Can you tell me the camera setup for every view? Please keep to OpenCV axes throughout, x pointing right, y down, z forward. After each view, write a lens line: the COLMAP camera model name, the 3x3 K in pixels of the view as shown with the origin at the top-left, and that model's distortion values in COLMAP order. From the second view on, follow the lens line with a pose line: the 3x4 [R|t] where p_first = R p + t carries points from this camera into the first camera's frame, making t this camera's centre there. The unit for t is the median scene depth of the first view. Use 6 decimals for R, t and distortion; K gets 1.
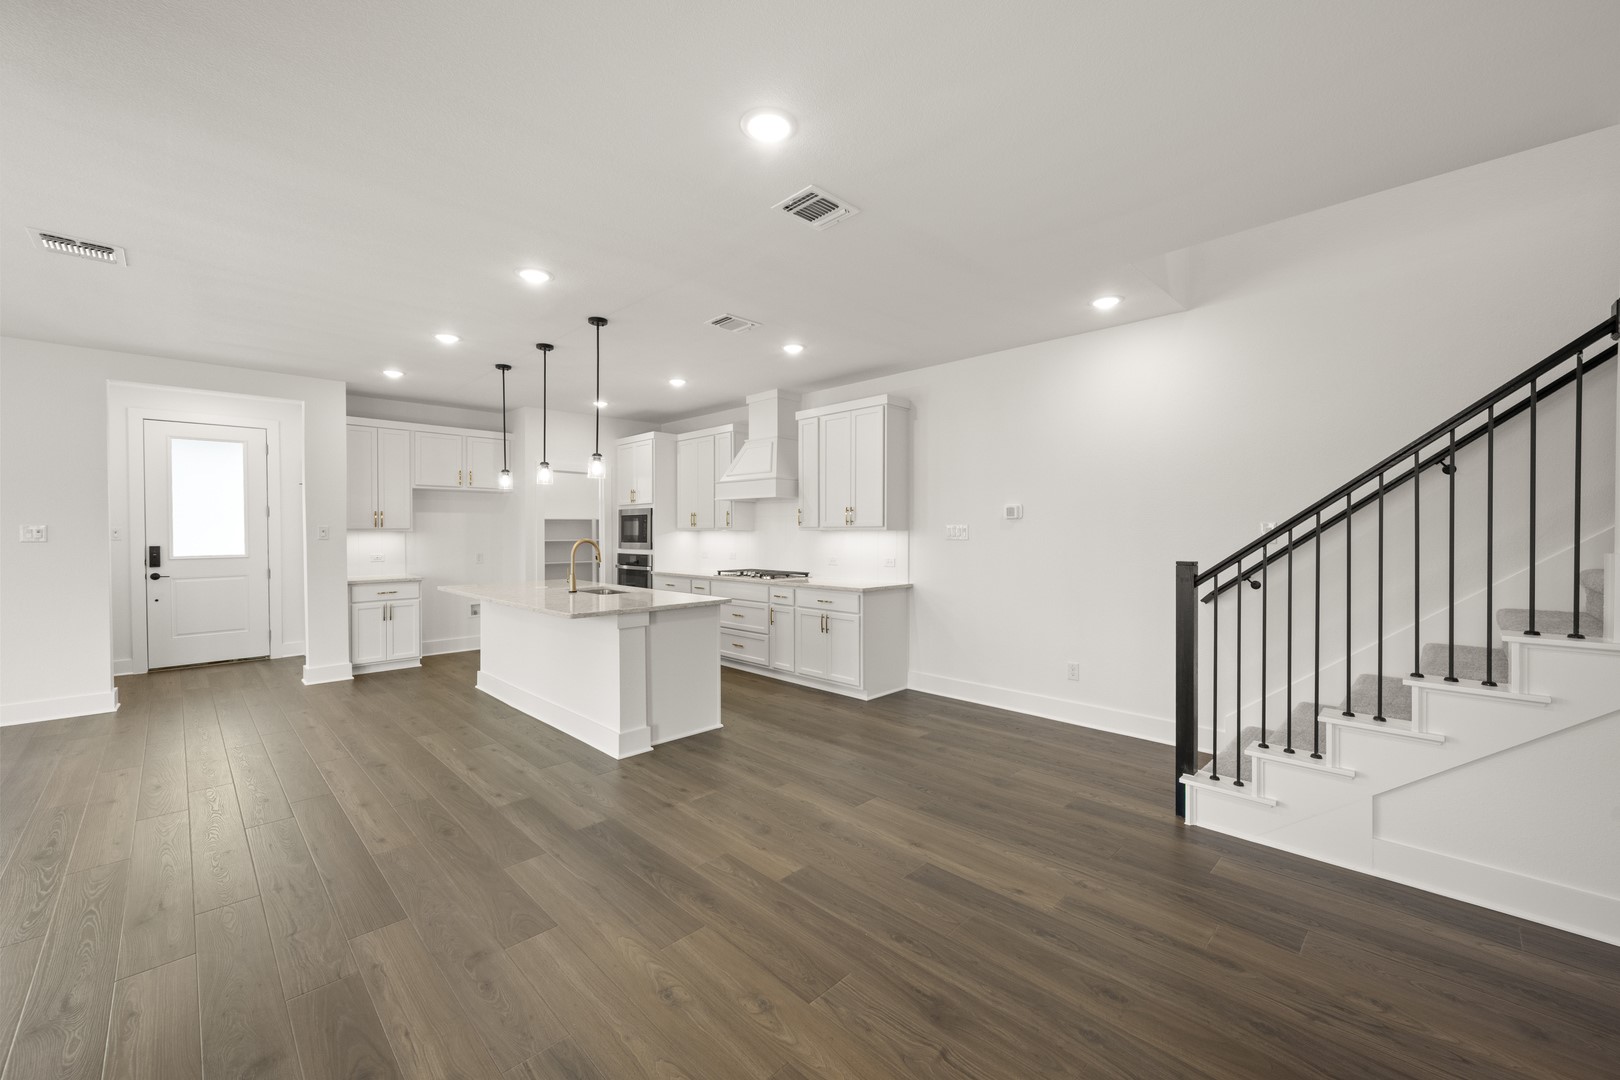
lens RADIAL K [[640.6, 0, 816.6], [0, 640.6, 535.3], [0, 0, 1]] dist [0.000138, -0.000192]
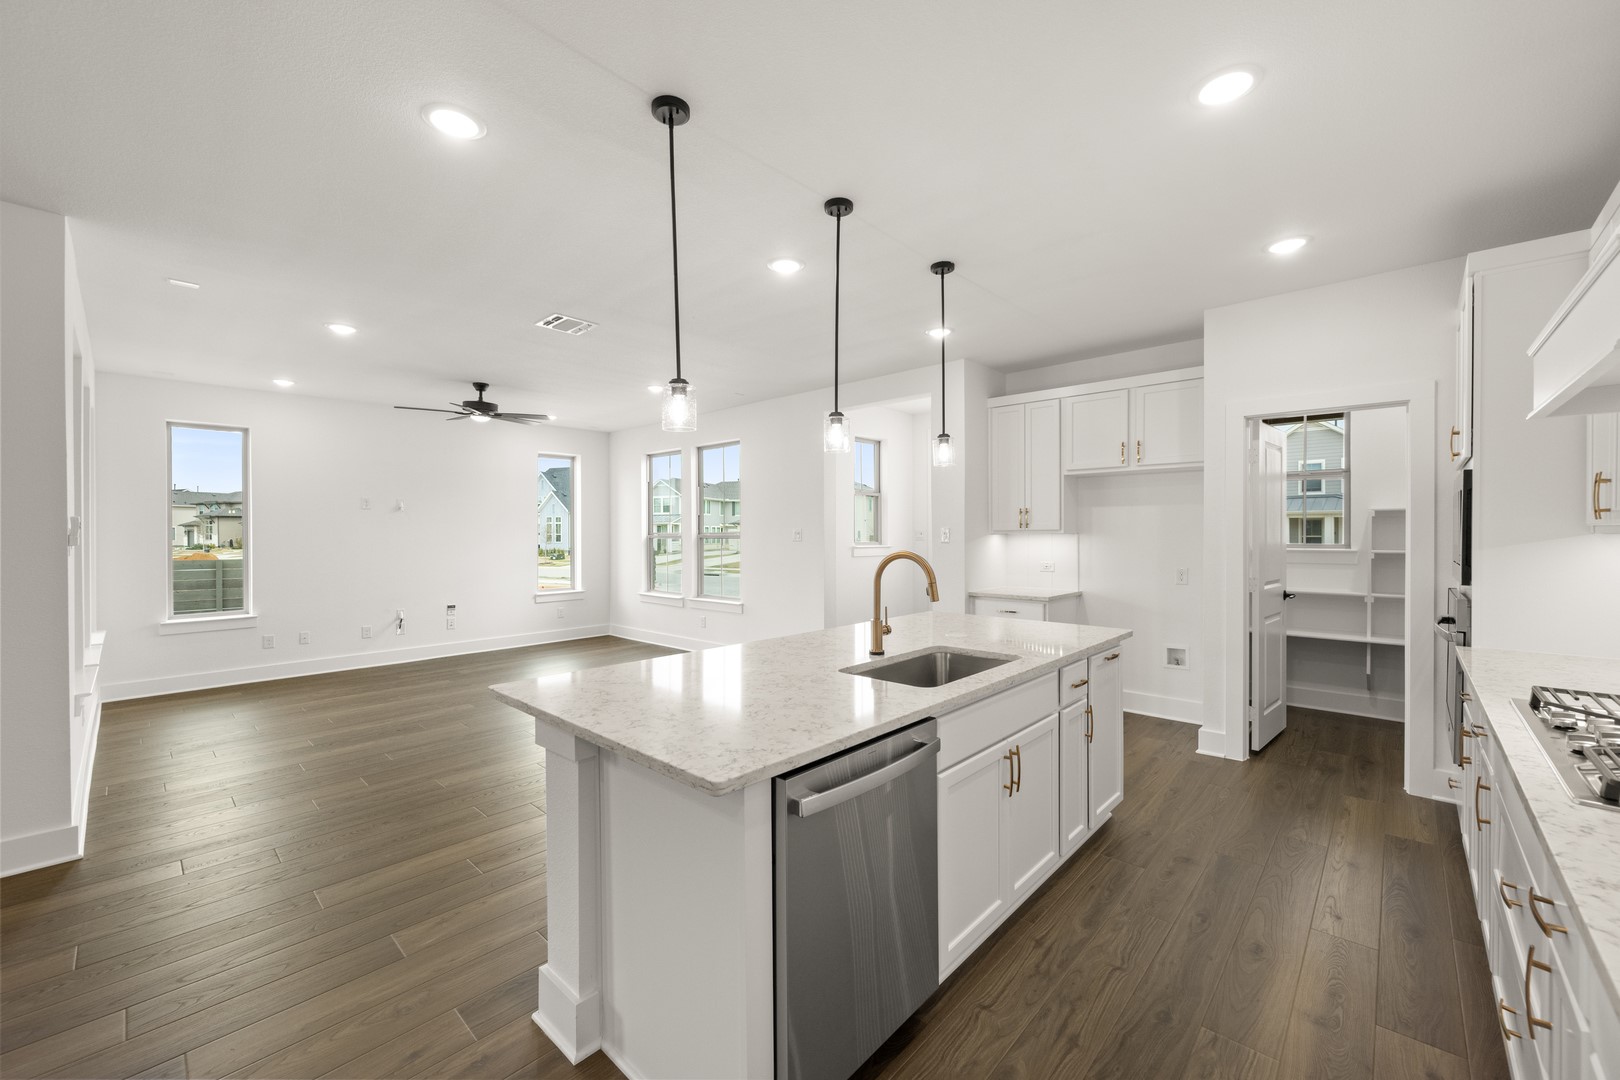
lens RADIAL K [[640.6, 0, 809.4], [0, 640.6, 536.9], [0, 0, 1]] dist [0.000138, -0.000192]
pose [[0.029564, 0.008553, -0.999526, 0.110531], [-0.004602, 0.999954, 0.008421, -0.007810], [0.999552, 0.004351, 0.029602, 0.761604]]
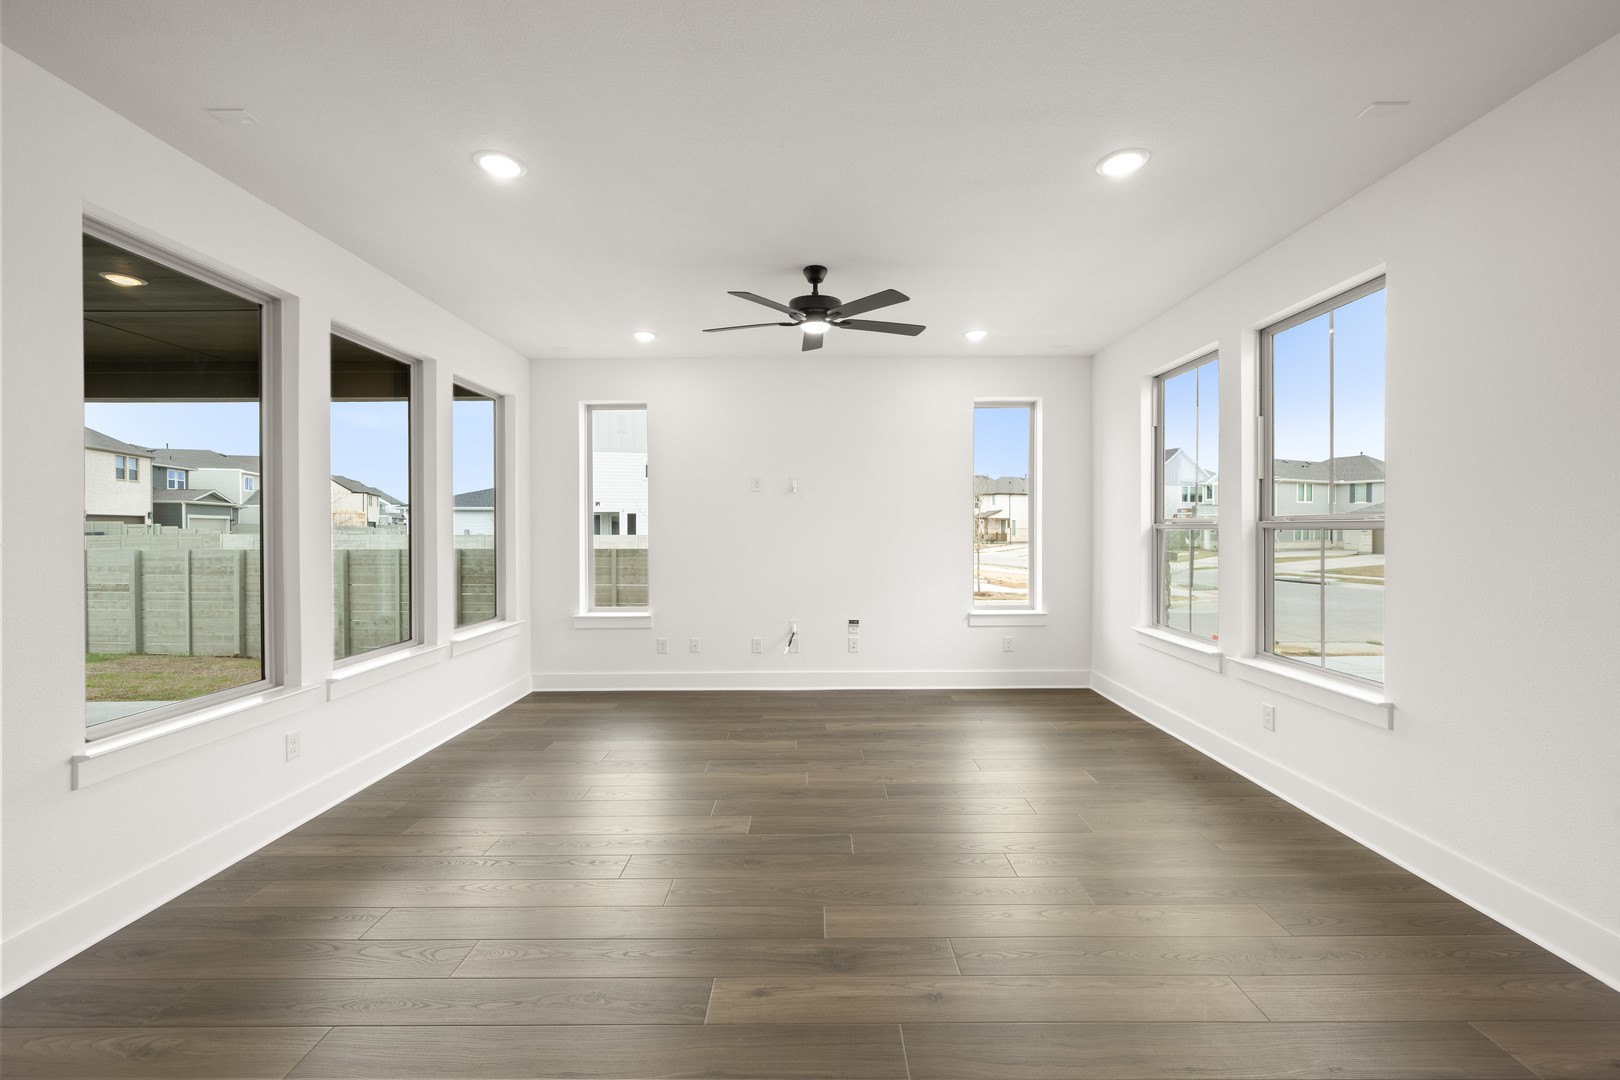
lens RADIAL K [[640.6, 0, 817.3], [0, 640.6, 535.2], [0, 0, 1]] dist [0.000138, -0.000192]
pose [[-0.708159, 0.012519, -0.705942, -0.464631], [-0.000192, 0.999839, 0.017924, 0.001845], [0.706053, 0.012828, -0.708043, 0.708125]]
